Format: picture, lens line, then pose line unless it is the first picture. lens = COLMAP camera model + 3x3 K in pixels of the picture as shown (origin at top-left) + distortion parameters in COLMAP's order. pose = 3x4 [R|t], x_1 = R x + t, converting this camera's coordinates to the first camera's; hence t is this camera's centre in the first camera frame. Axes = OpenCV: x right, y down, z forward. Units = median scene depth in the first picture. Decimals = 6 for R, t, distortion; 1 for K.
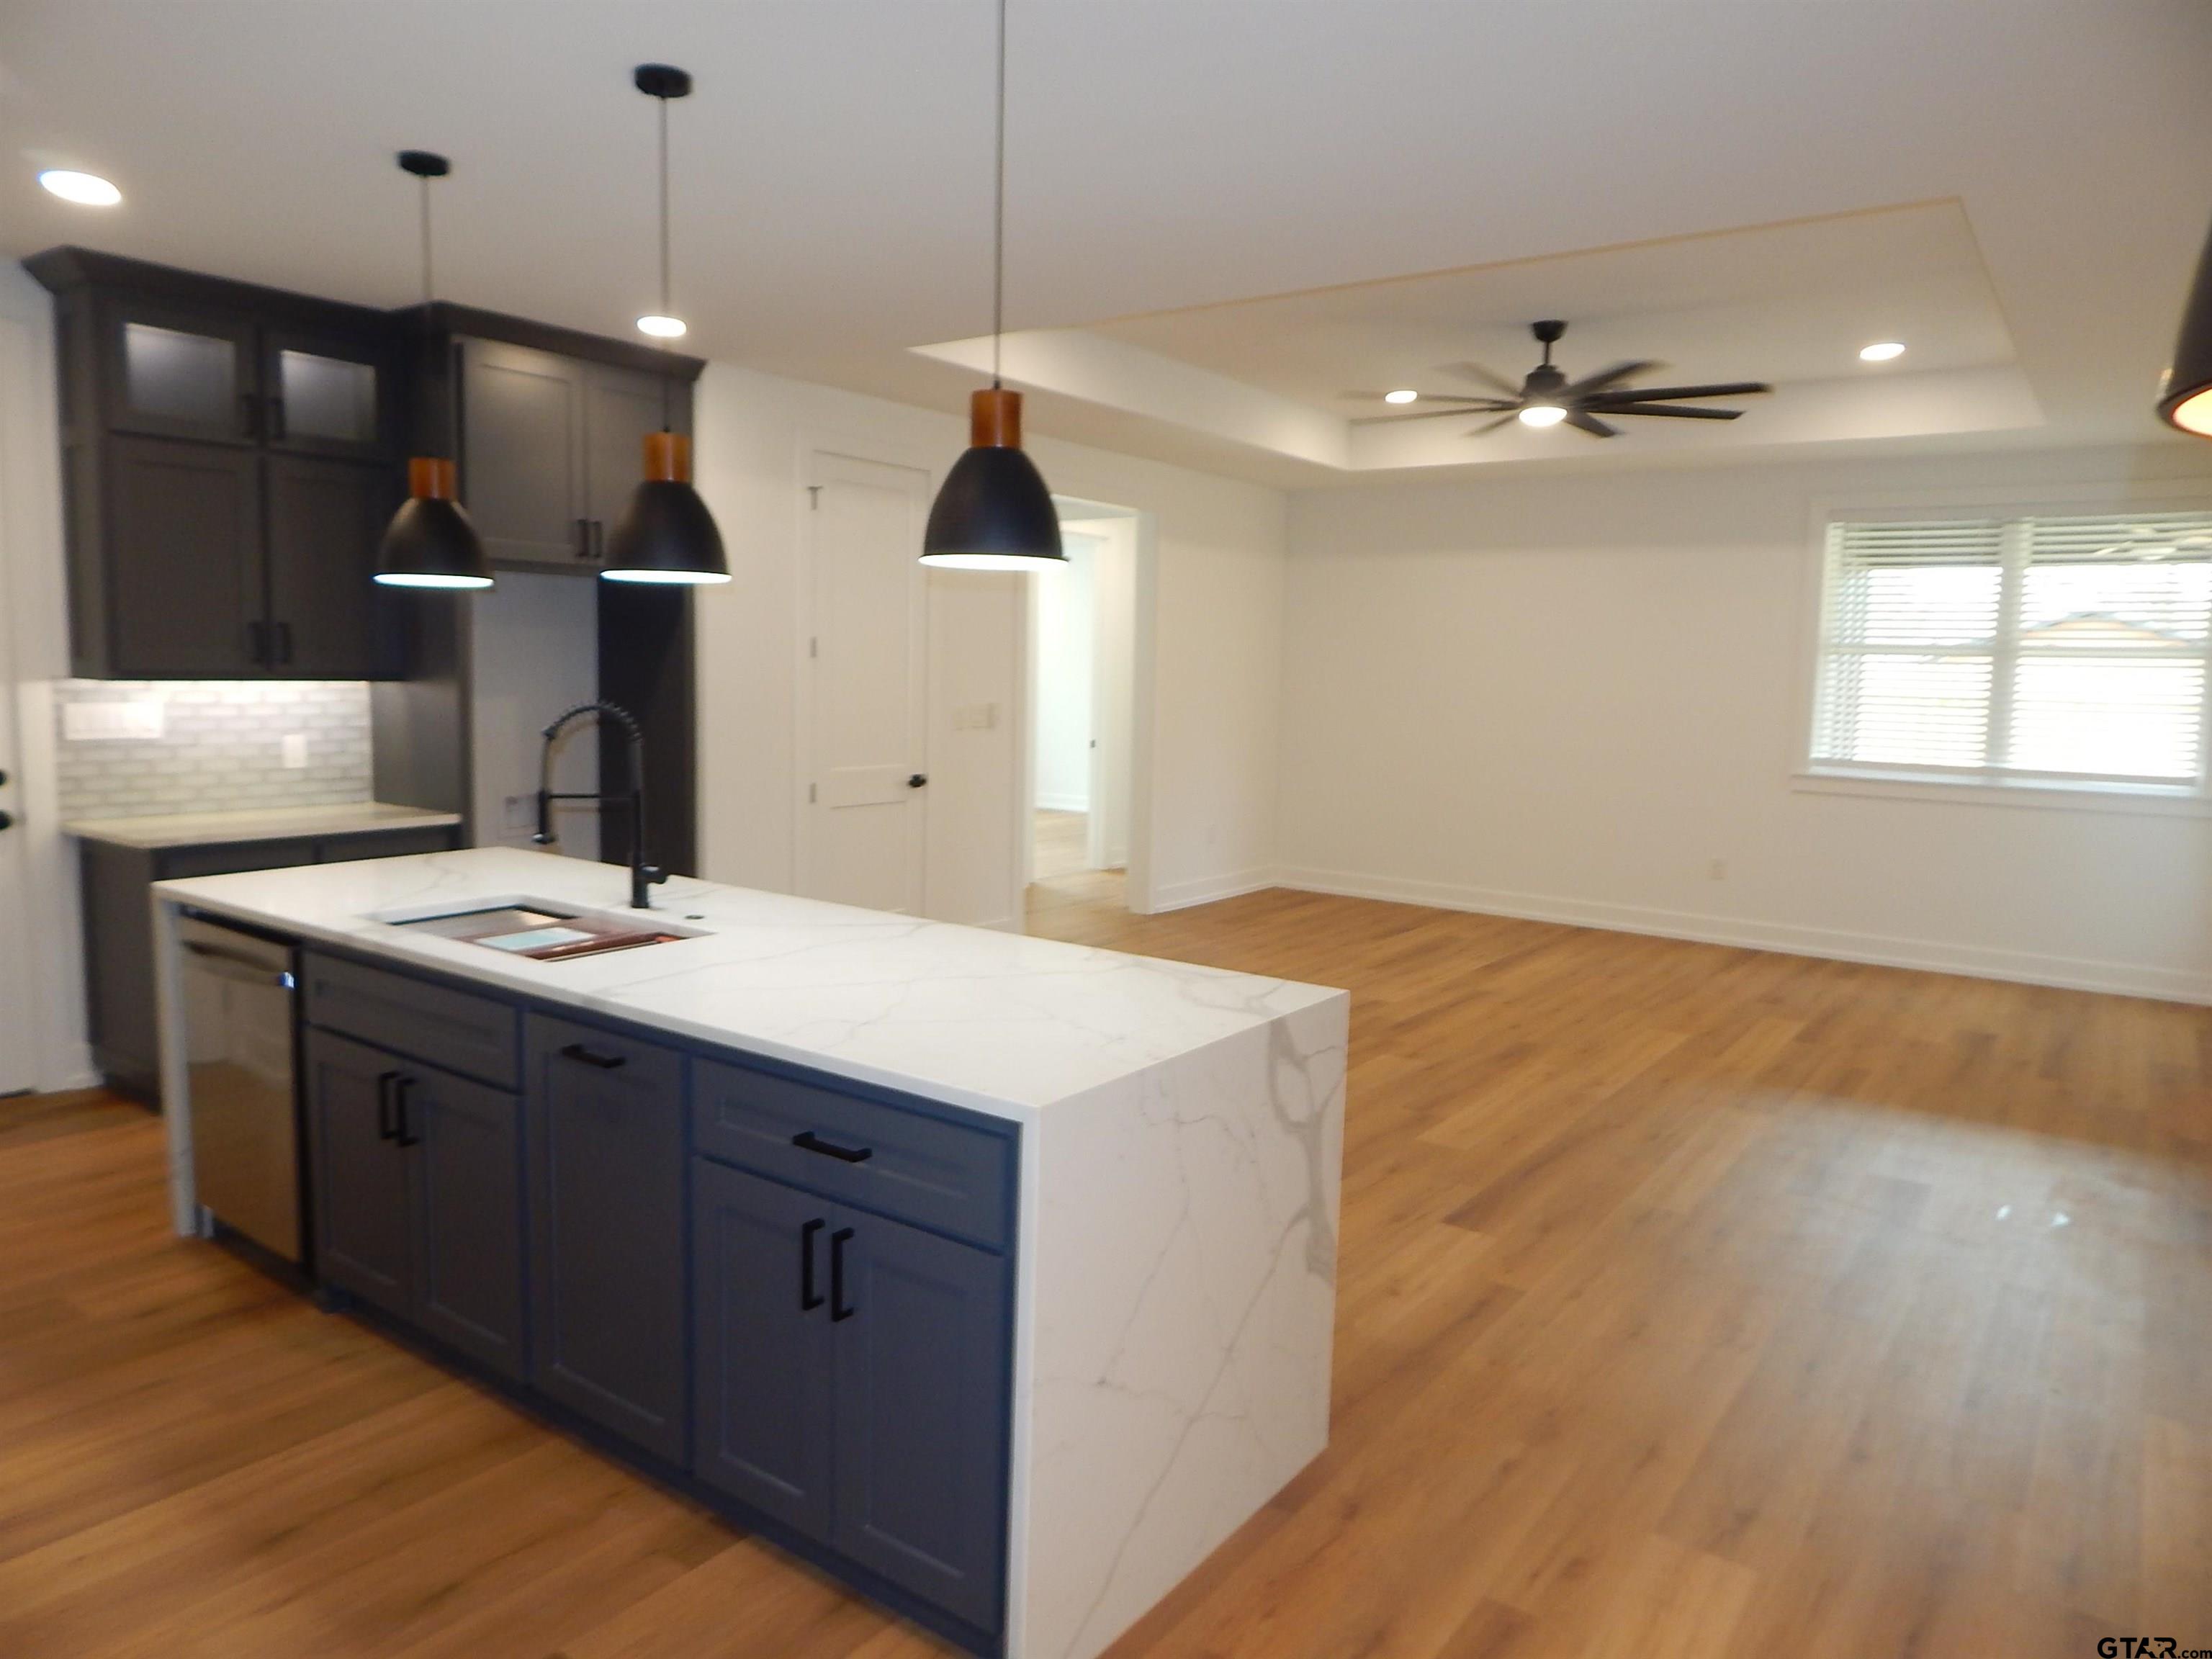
lens RADIAL K [[1447.9, 0, 1105.1], [0, 1447.9, 816.0], [0, 0, 1]] dist [0.000133, -0.011800]
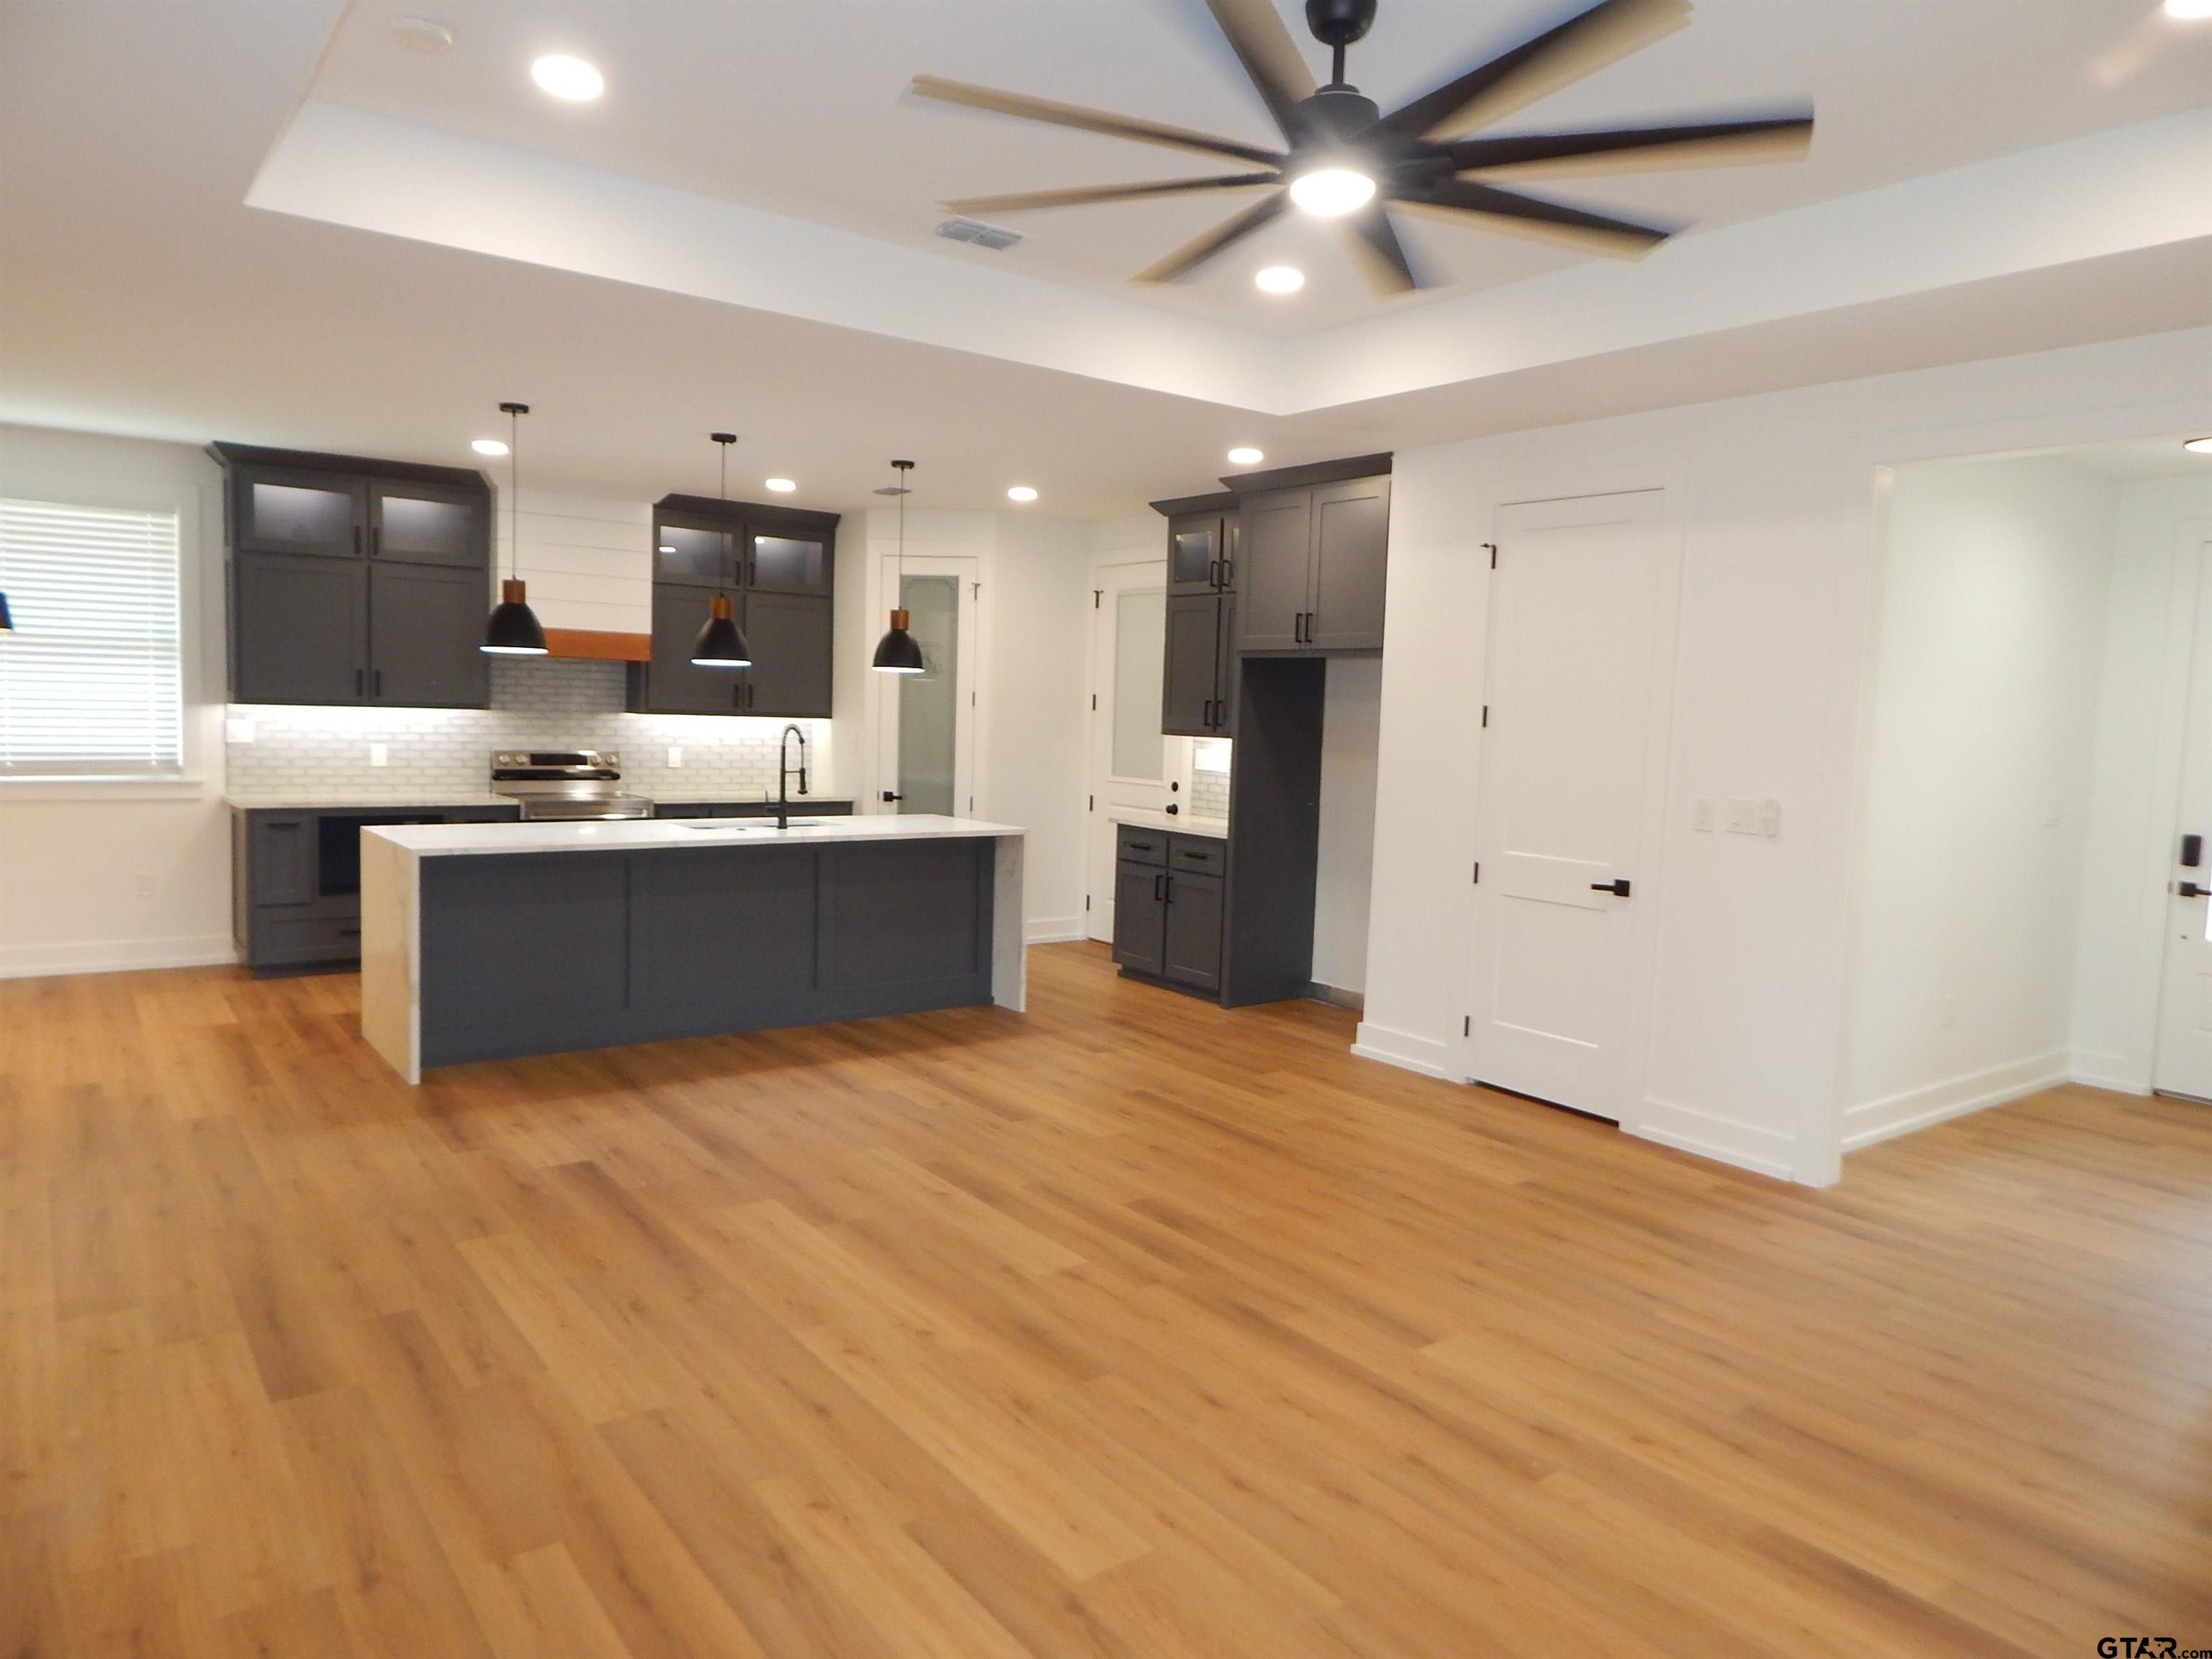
lens RADIAL K [[1447.9, 0, 1110.4], [0, 1447.9, 822.7], [0, 0, 1]] dist [0.000133, -0.011800]
pose [[-0.293540, 0.042440, -0.955004, 1.006451], [-0.142385, 0.985929, 0.087579, -0.127007], [0.945283, 0.161686, -0.283367, 1.393667]]
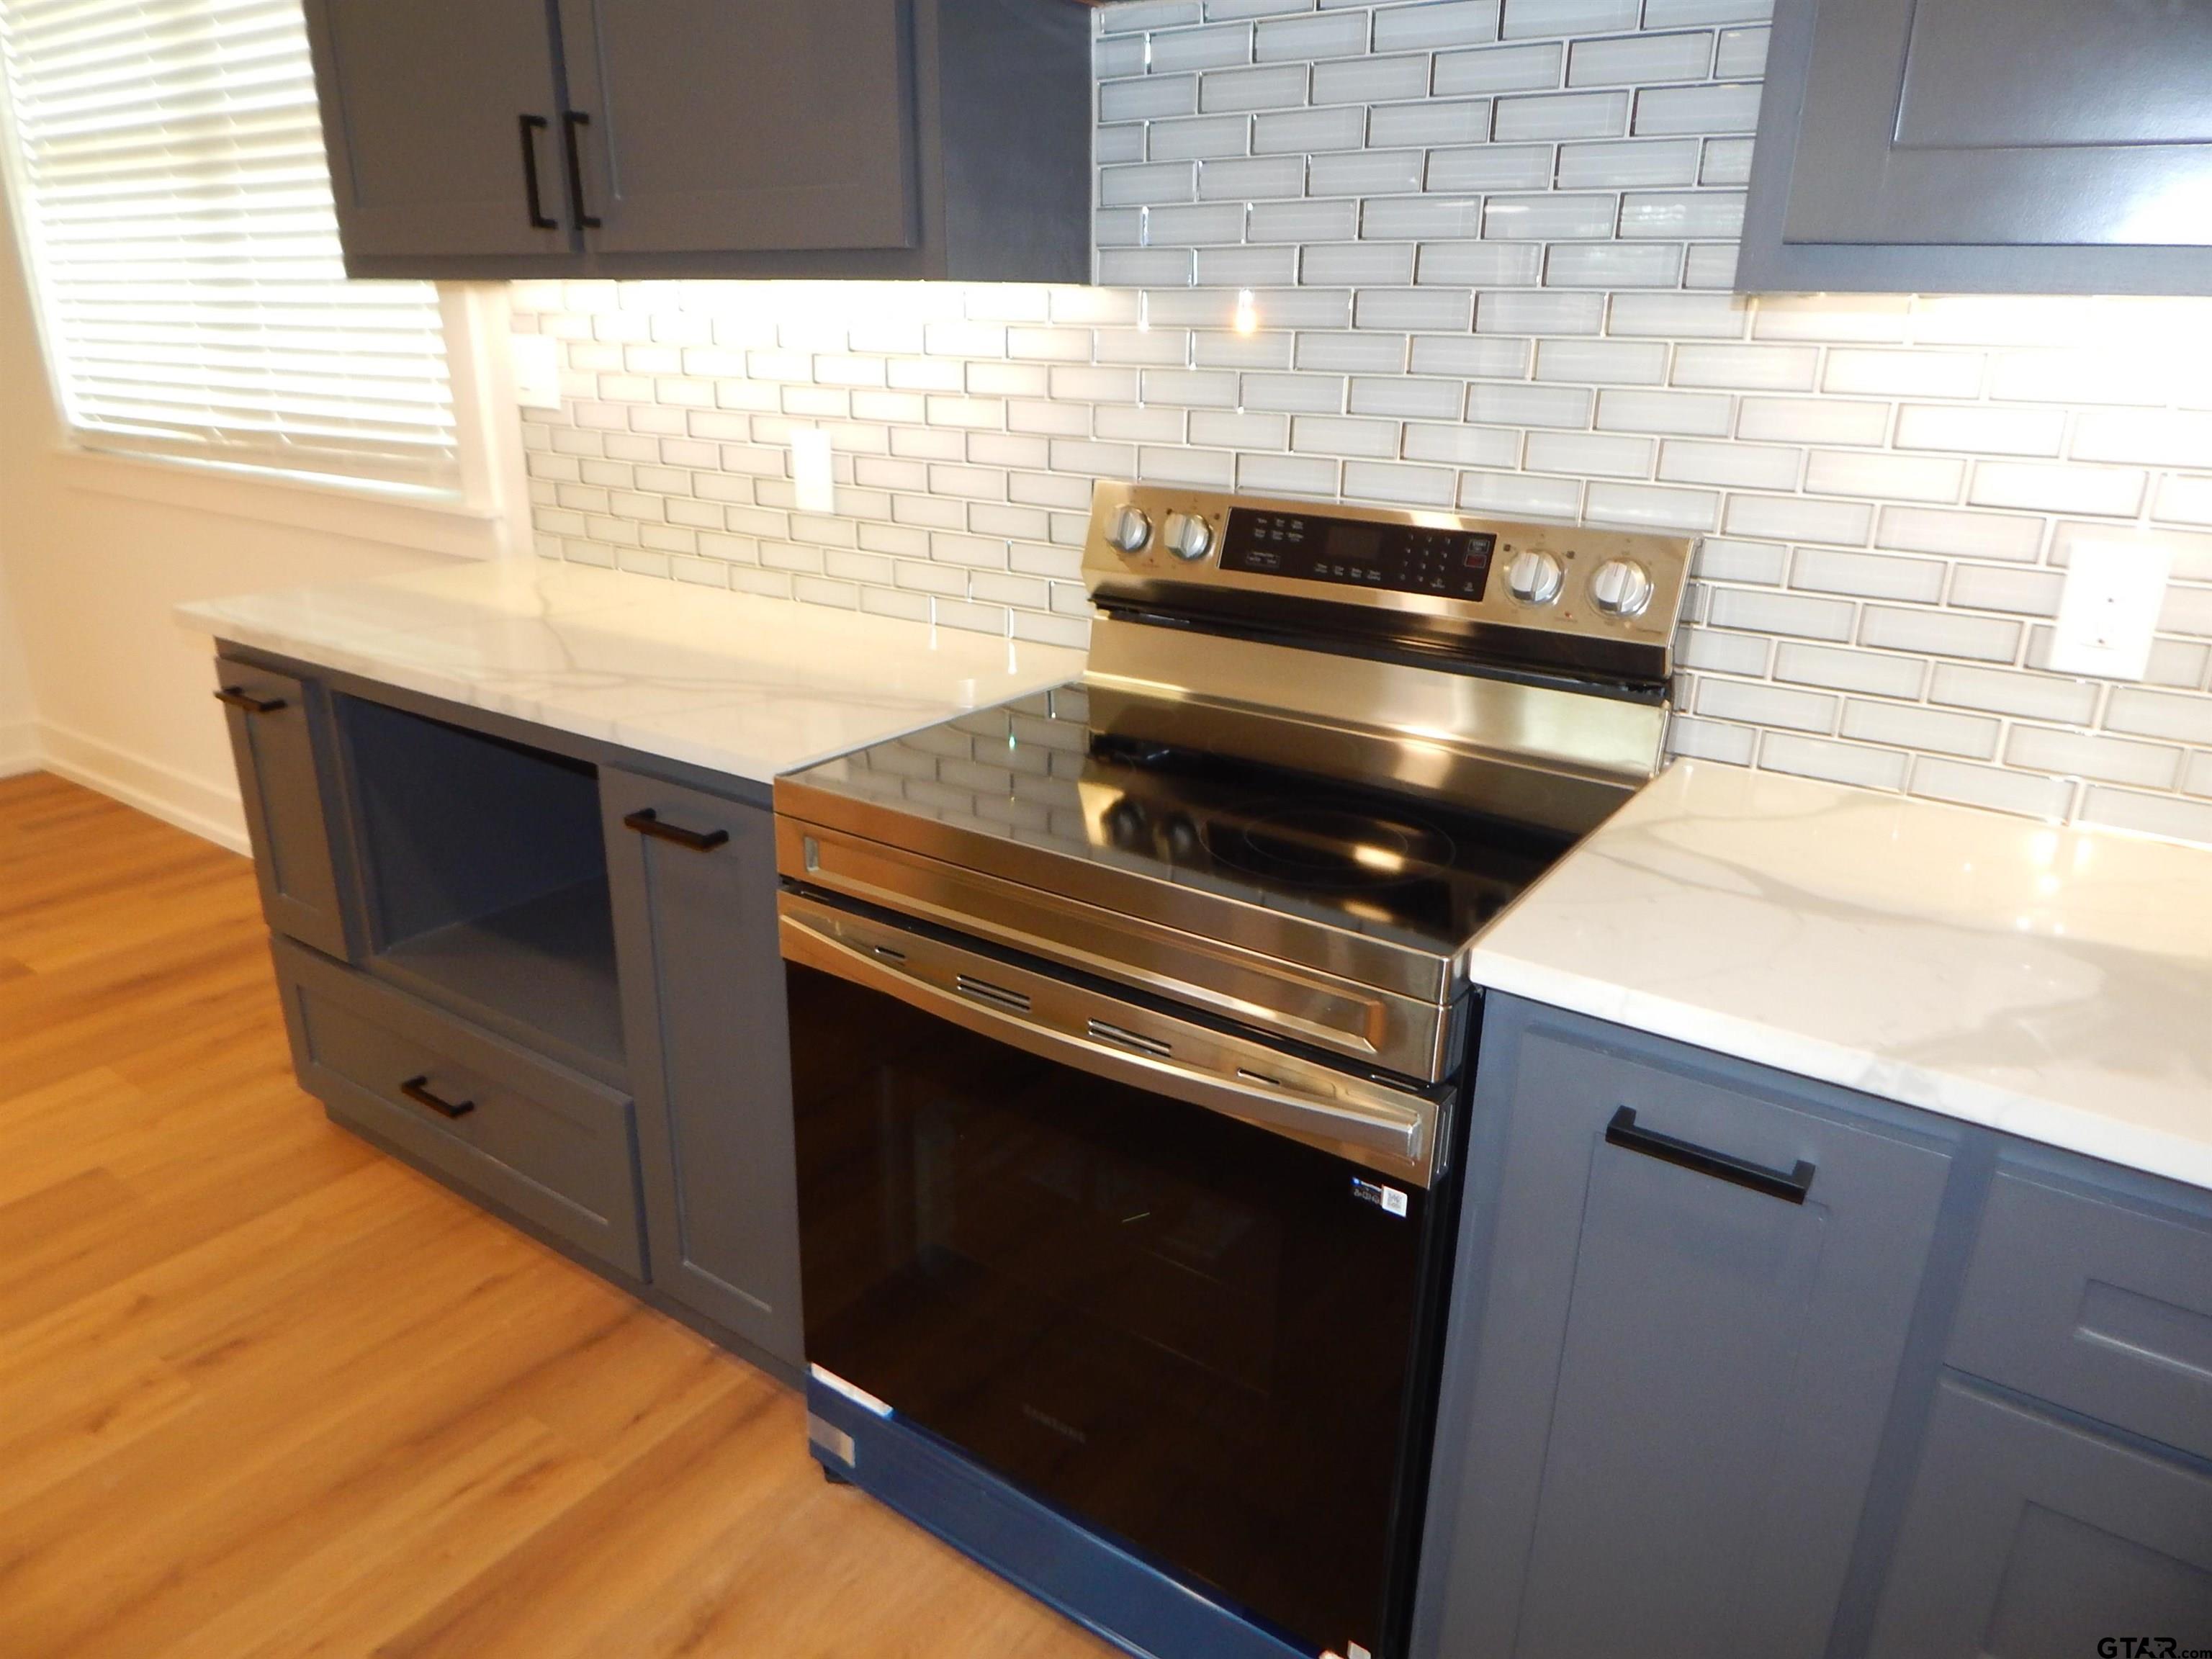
lens RADIAL K [[1447.9, 0, 1121.3], [0, 1447.9, 819.9], [0, 0, 1]] dist [0.000133, -0.011800]
pose [[-0.998729, -0.029430, -0.040907, -0.424407], [-0.044237, 0.900809, 0.431956, -0.040069], [0.024137, 0.433217, -0.900966, 0.574811]]
